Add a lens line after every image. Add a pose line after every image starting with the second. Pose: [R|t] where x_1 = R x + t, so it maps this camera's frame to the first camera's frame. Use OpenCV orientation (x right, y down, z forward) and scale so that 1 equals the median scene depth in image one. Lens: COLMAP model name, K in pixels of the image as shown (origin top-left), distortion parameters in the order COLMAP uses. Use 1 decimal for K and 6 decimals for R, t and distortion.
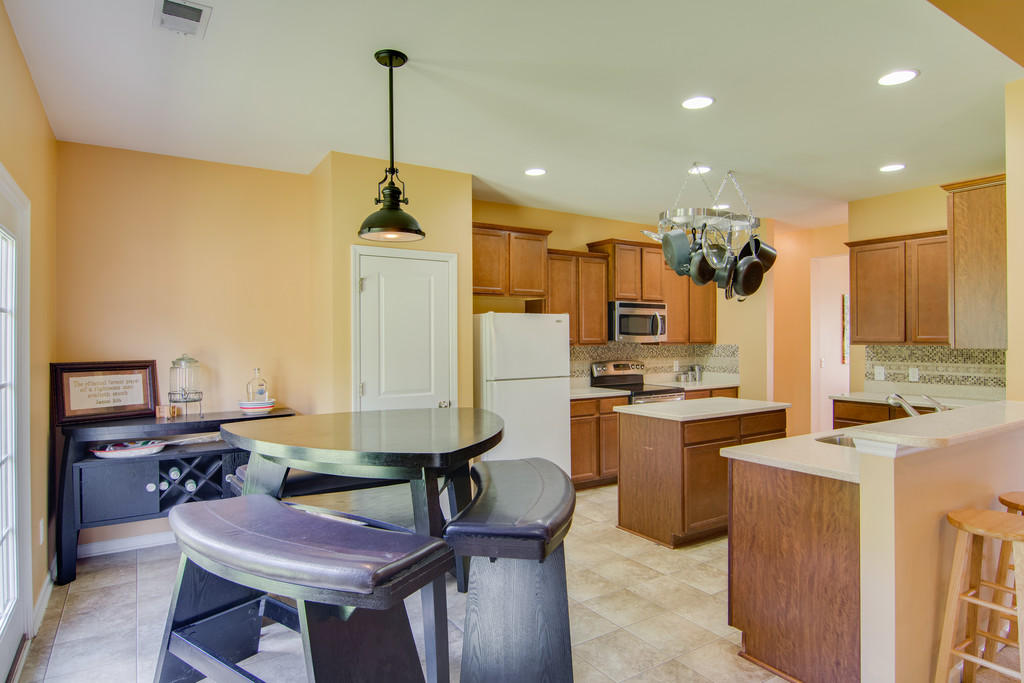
lens RADIAL K [[582.5, 0, 512.0], [0, 582.5, 341.5], [0, 0, 1]] dist [-0.003154, -0.001893]
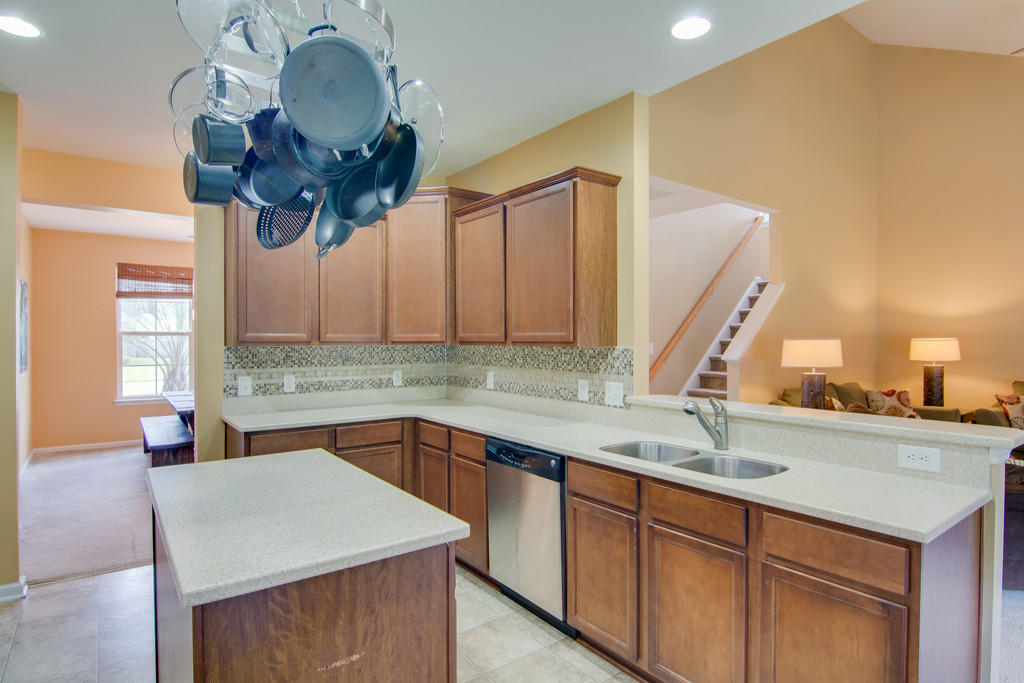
lens RADIAL K [[552.7, 0, 512.0], [0, 552.7, 341.5], [0, 0, 1]] dist [-0.002786, -0.001245]
pose [[-0.064826, -0.000517, 0.997896, -0.065581], [0.004388, 0.999990, 0.000803, 0.000965], [-0.997887, 0.004431, -0.064823, 0.709638]]
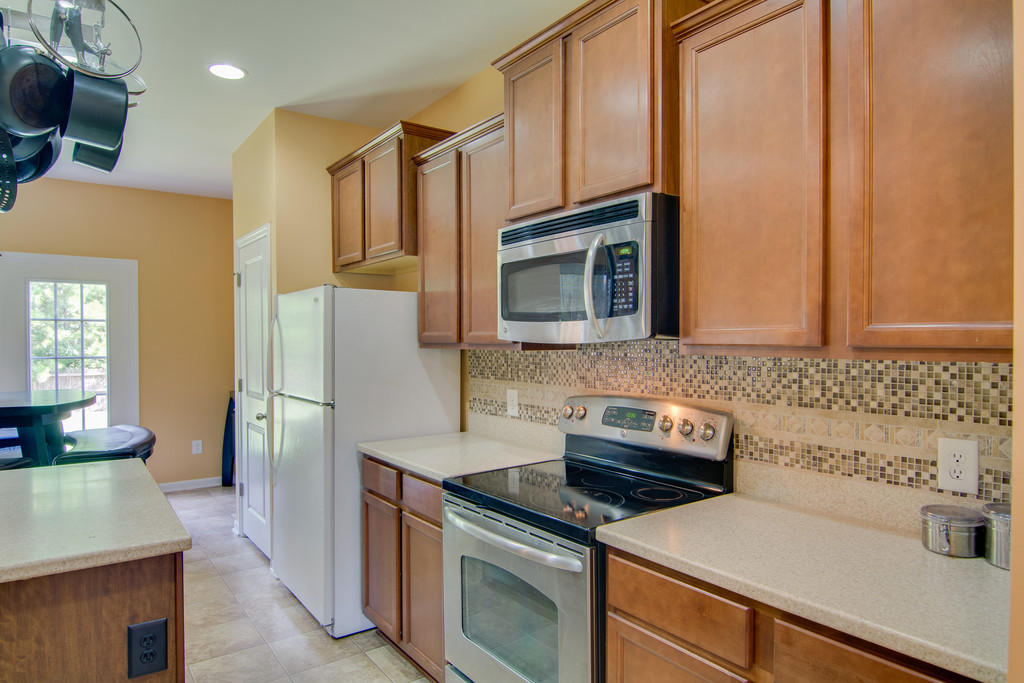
lens RADIAL K [[625.5, 0, 512.0], [0, 625.5, 341.5], [0, 0, 1]] dist [0.000821, -0.000287]
pose [[0.031719, 0.007757, -0.999467, 0.627268], [-0.003508, 0.999965, 0.007650, -0.001606], [0.999491, 0.003264, 0.031745, 1.079865]]
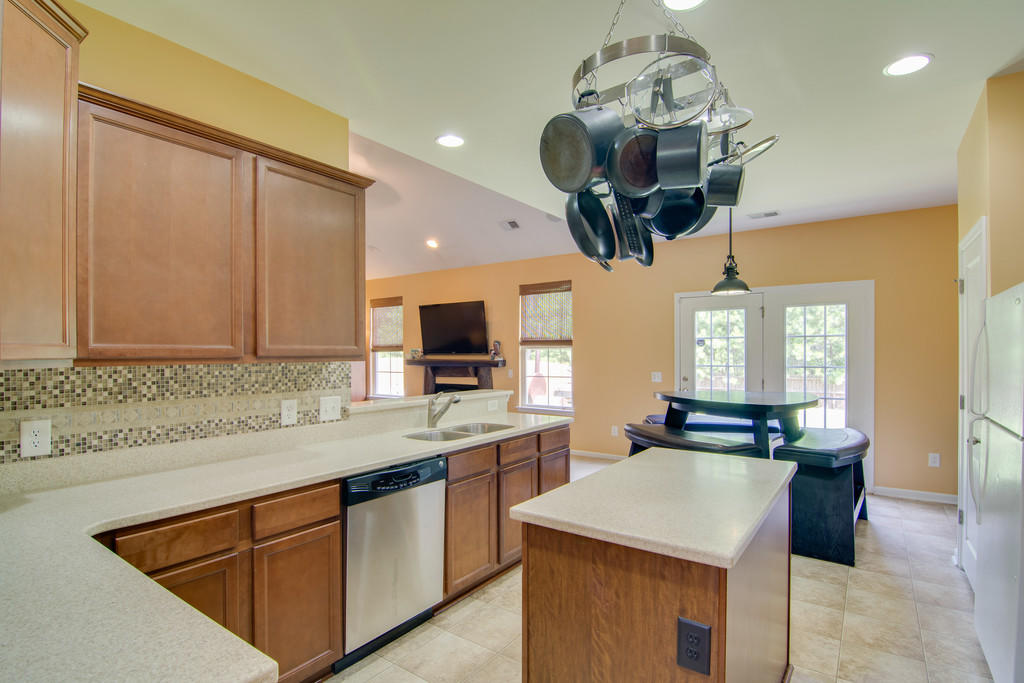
lens RADIAL K [[509.9, 0, 499.0], [0, 509.9, 353.0], [0, 0, 1]] dist [-0.015606, -0.001497]
pose [[-0.934861, 0.008690, -0.354909, 0.520979], [0.007030, 0.999957, 0.005966, -0.002644], [0.354945, 0.003082, -0.934882, 1.115162]]
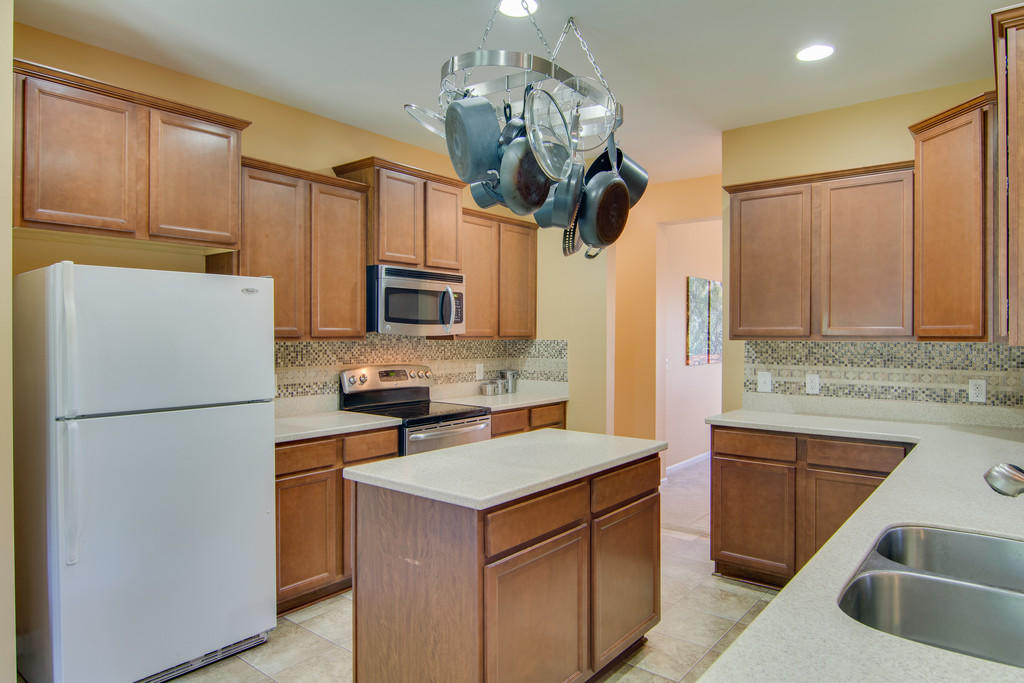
lens RADIAL K [[625.5, 0, 512.0], [0, 625.5, 341.5], [0, 0, 1]] dist [0.000821, -0.000287]
pose [[0.950675, 0.003108, 0.310173, 0.119179], [-0.004898, 0.999976, 0.004992, 0.004768], [-0.310150, -0.006265, 0.950667, 0.387962]]
